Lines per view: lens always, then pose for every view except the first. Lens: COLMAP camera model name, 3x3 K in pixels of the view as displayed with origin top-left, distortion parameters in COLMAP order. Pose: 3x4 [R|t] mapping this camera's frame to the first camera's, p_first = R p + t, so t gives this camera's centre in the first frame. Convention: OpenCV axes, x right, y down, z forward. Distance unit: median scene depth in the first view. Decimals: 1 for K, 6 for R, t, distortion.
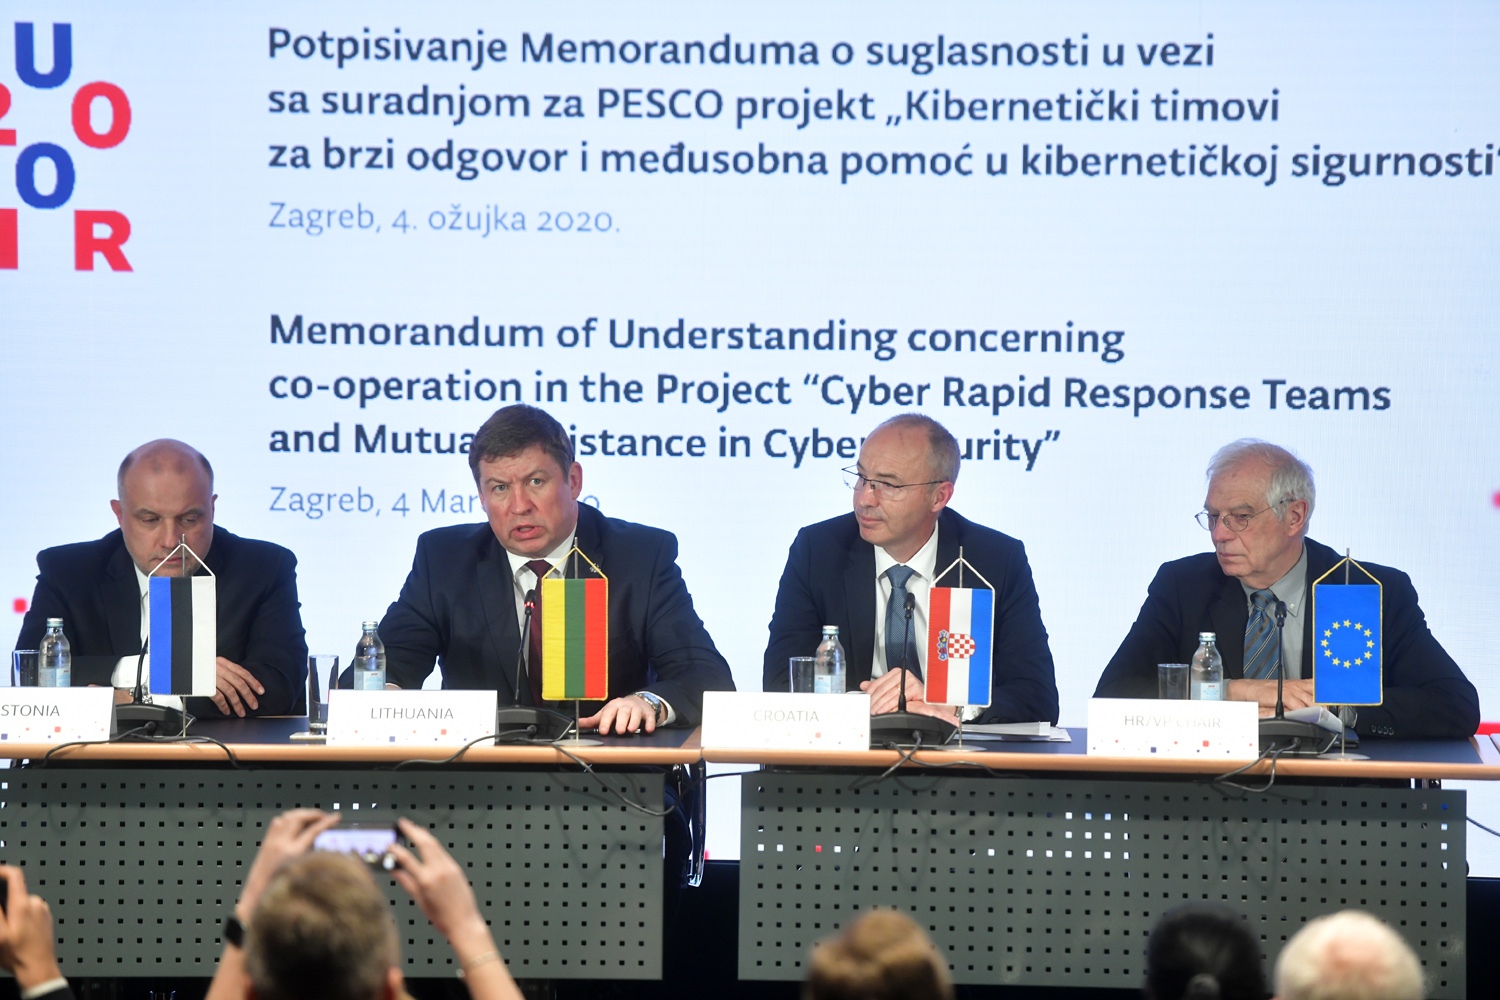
lens RADIAL K [[7154.5, 0, 739.1], [0, 7154.5, 523.5], [0, 0, 1]] dist [1.507670, 0.000000]
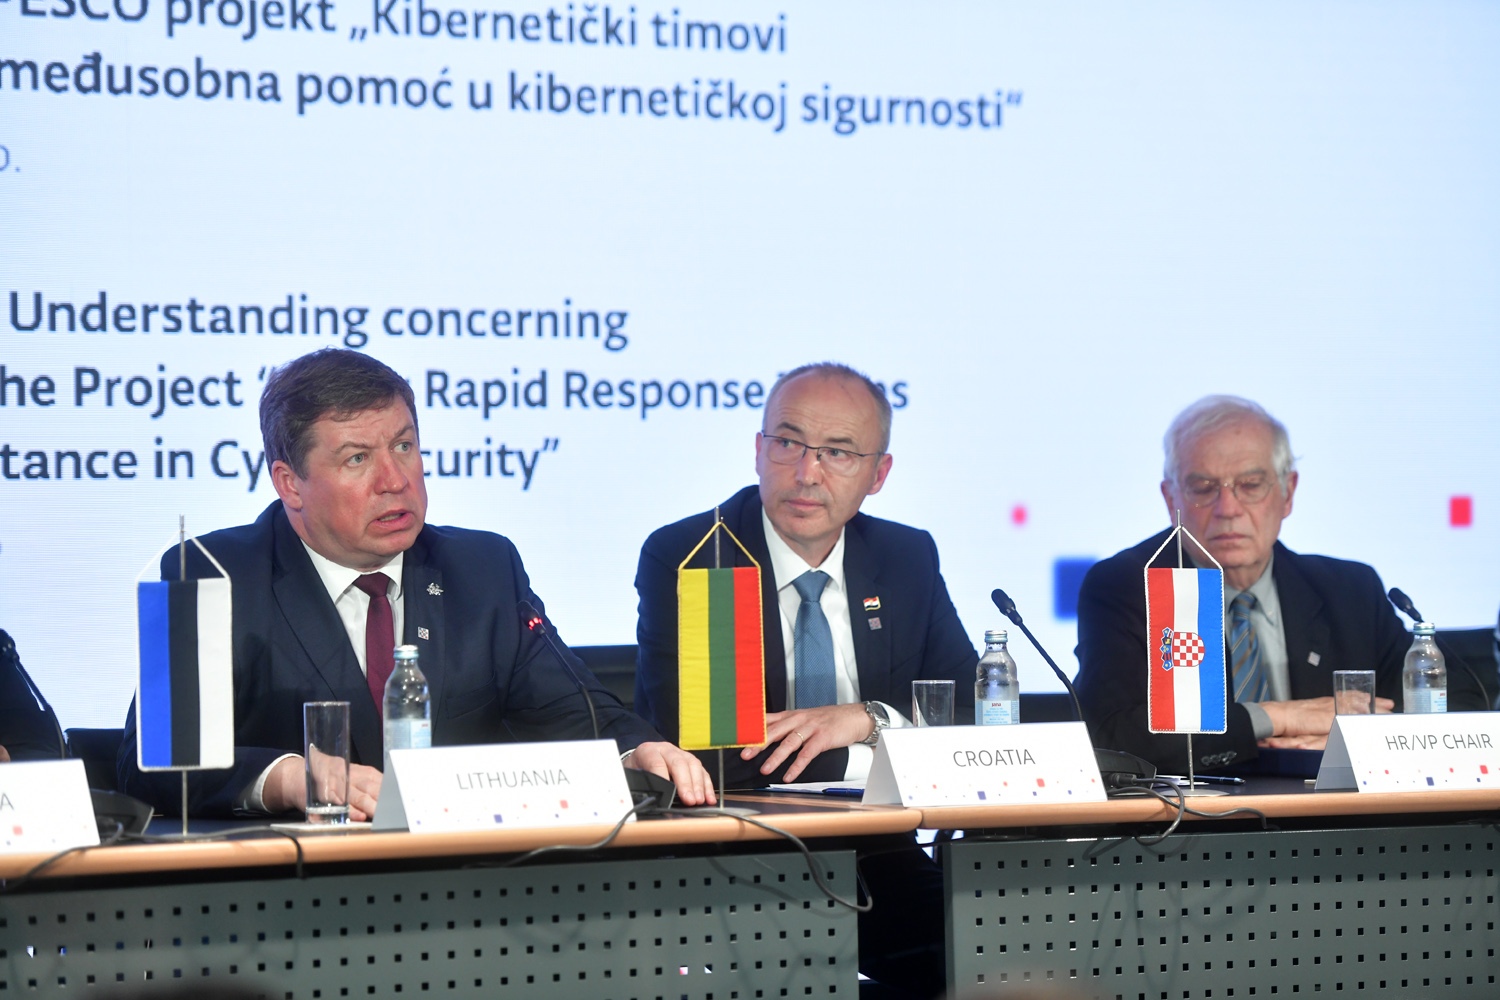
lens RADIAL K [[5322.1, 0, 751.9], [0, 5322.1, 505.1], [0, 0, 1]] dist [0.639653, 0.000000]
pose [[0.829396, -0.015755, 0.558438, -0.262095], [0.048993, 0.997802, -0.044614, 0.021241], [-0.556508, 0.064362, 0.828346, 0.507829]]
